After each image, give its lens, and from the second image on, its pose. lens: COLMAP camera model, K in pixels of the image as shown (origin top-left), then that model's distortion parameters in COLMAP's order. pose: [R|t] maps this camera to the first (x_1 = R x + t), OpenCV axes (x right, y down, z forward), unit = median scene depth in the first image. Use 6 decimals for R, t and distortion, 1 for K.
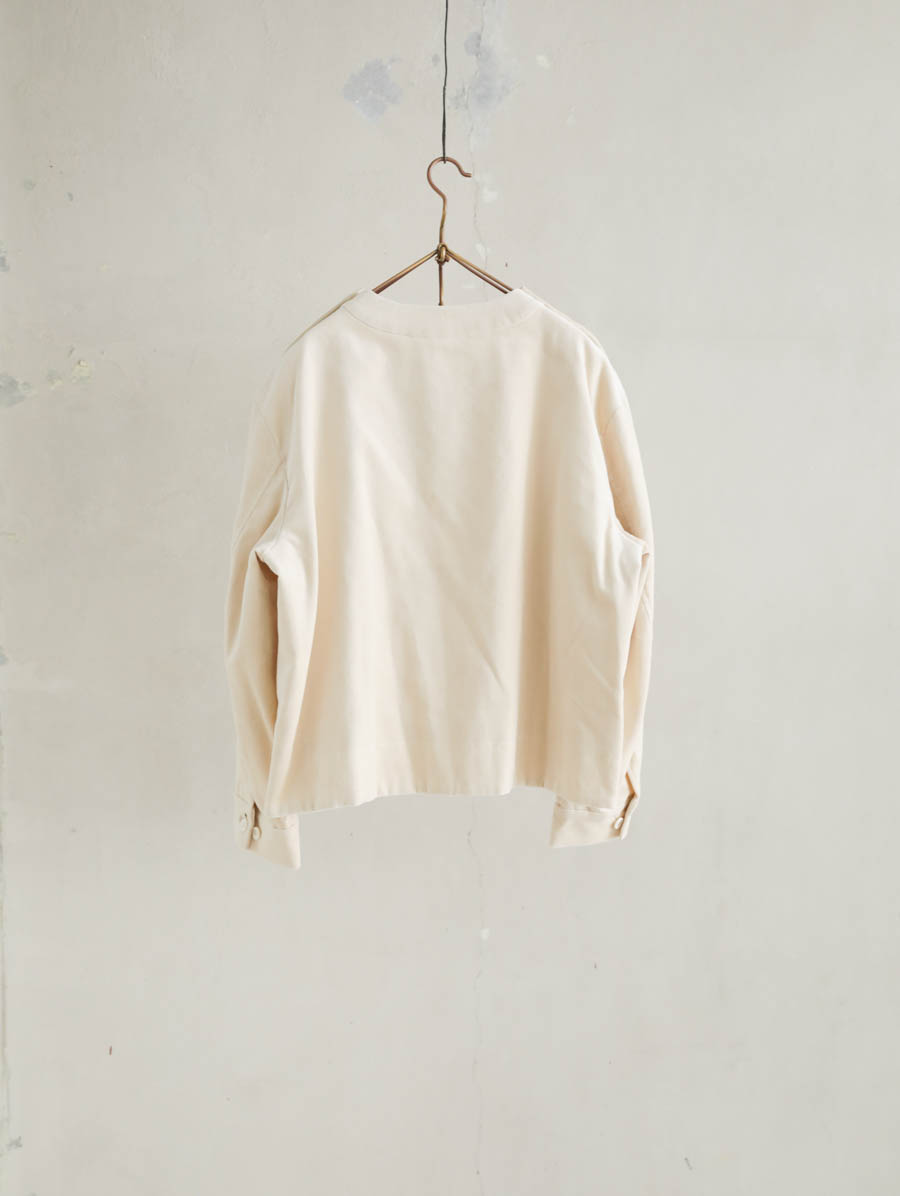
lens RADIAL K [[1640.9, 0, 450.0], [0, 1640.9, 598.0], [0, 0, 1]] dist [0.015301, 0.040076]
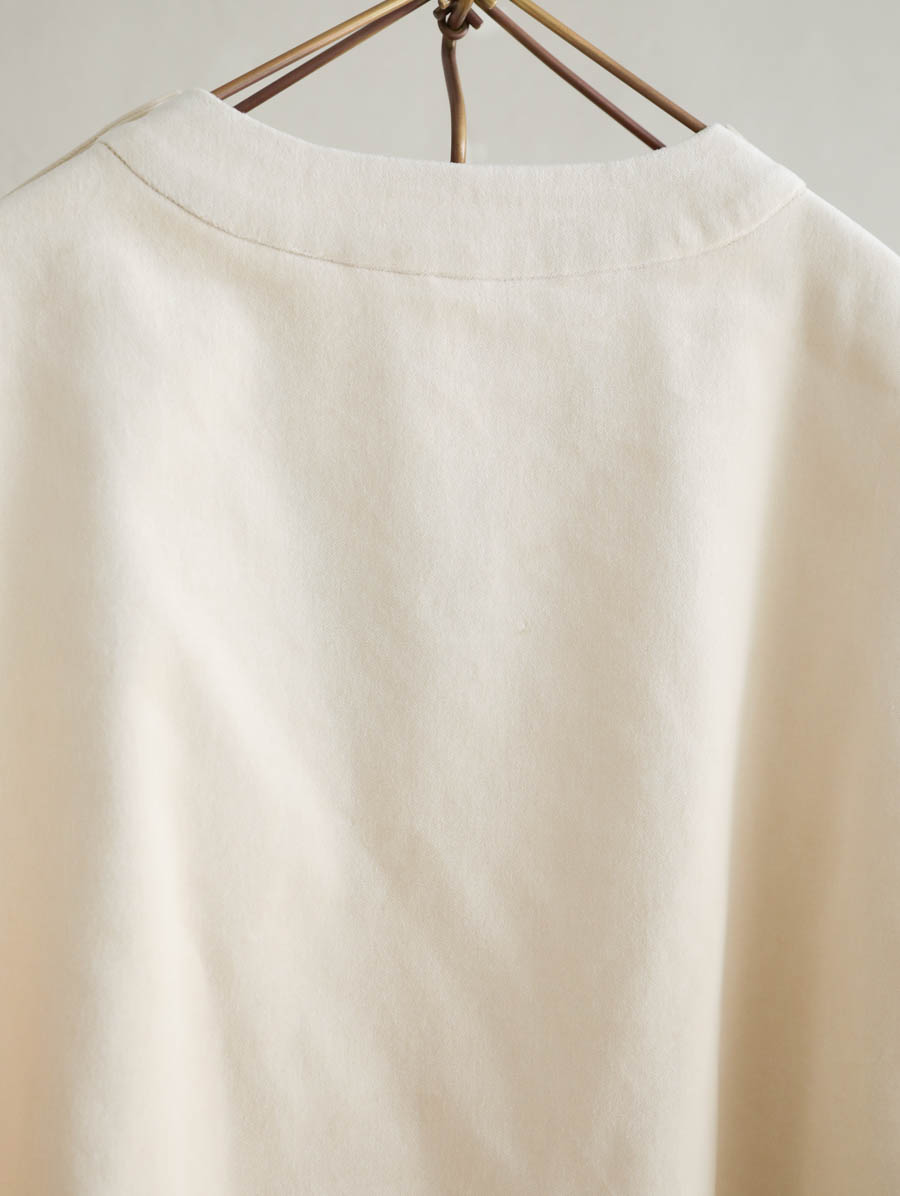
lens RADIAL K [[1640.9, 0, 450.0], [0, 1640.9, 598.0], [0, 0, 1]] dist [0.015301, 0.040076]
pose [[0.992596, 0.028669, 0.118032, -0.038128], [-0.025469, 0.999268, -0.028531, -0.096253], [-0.118763, 0.025314, 0.992600, 0.724379]]
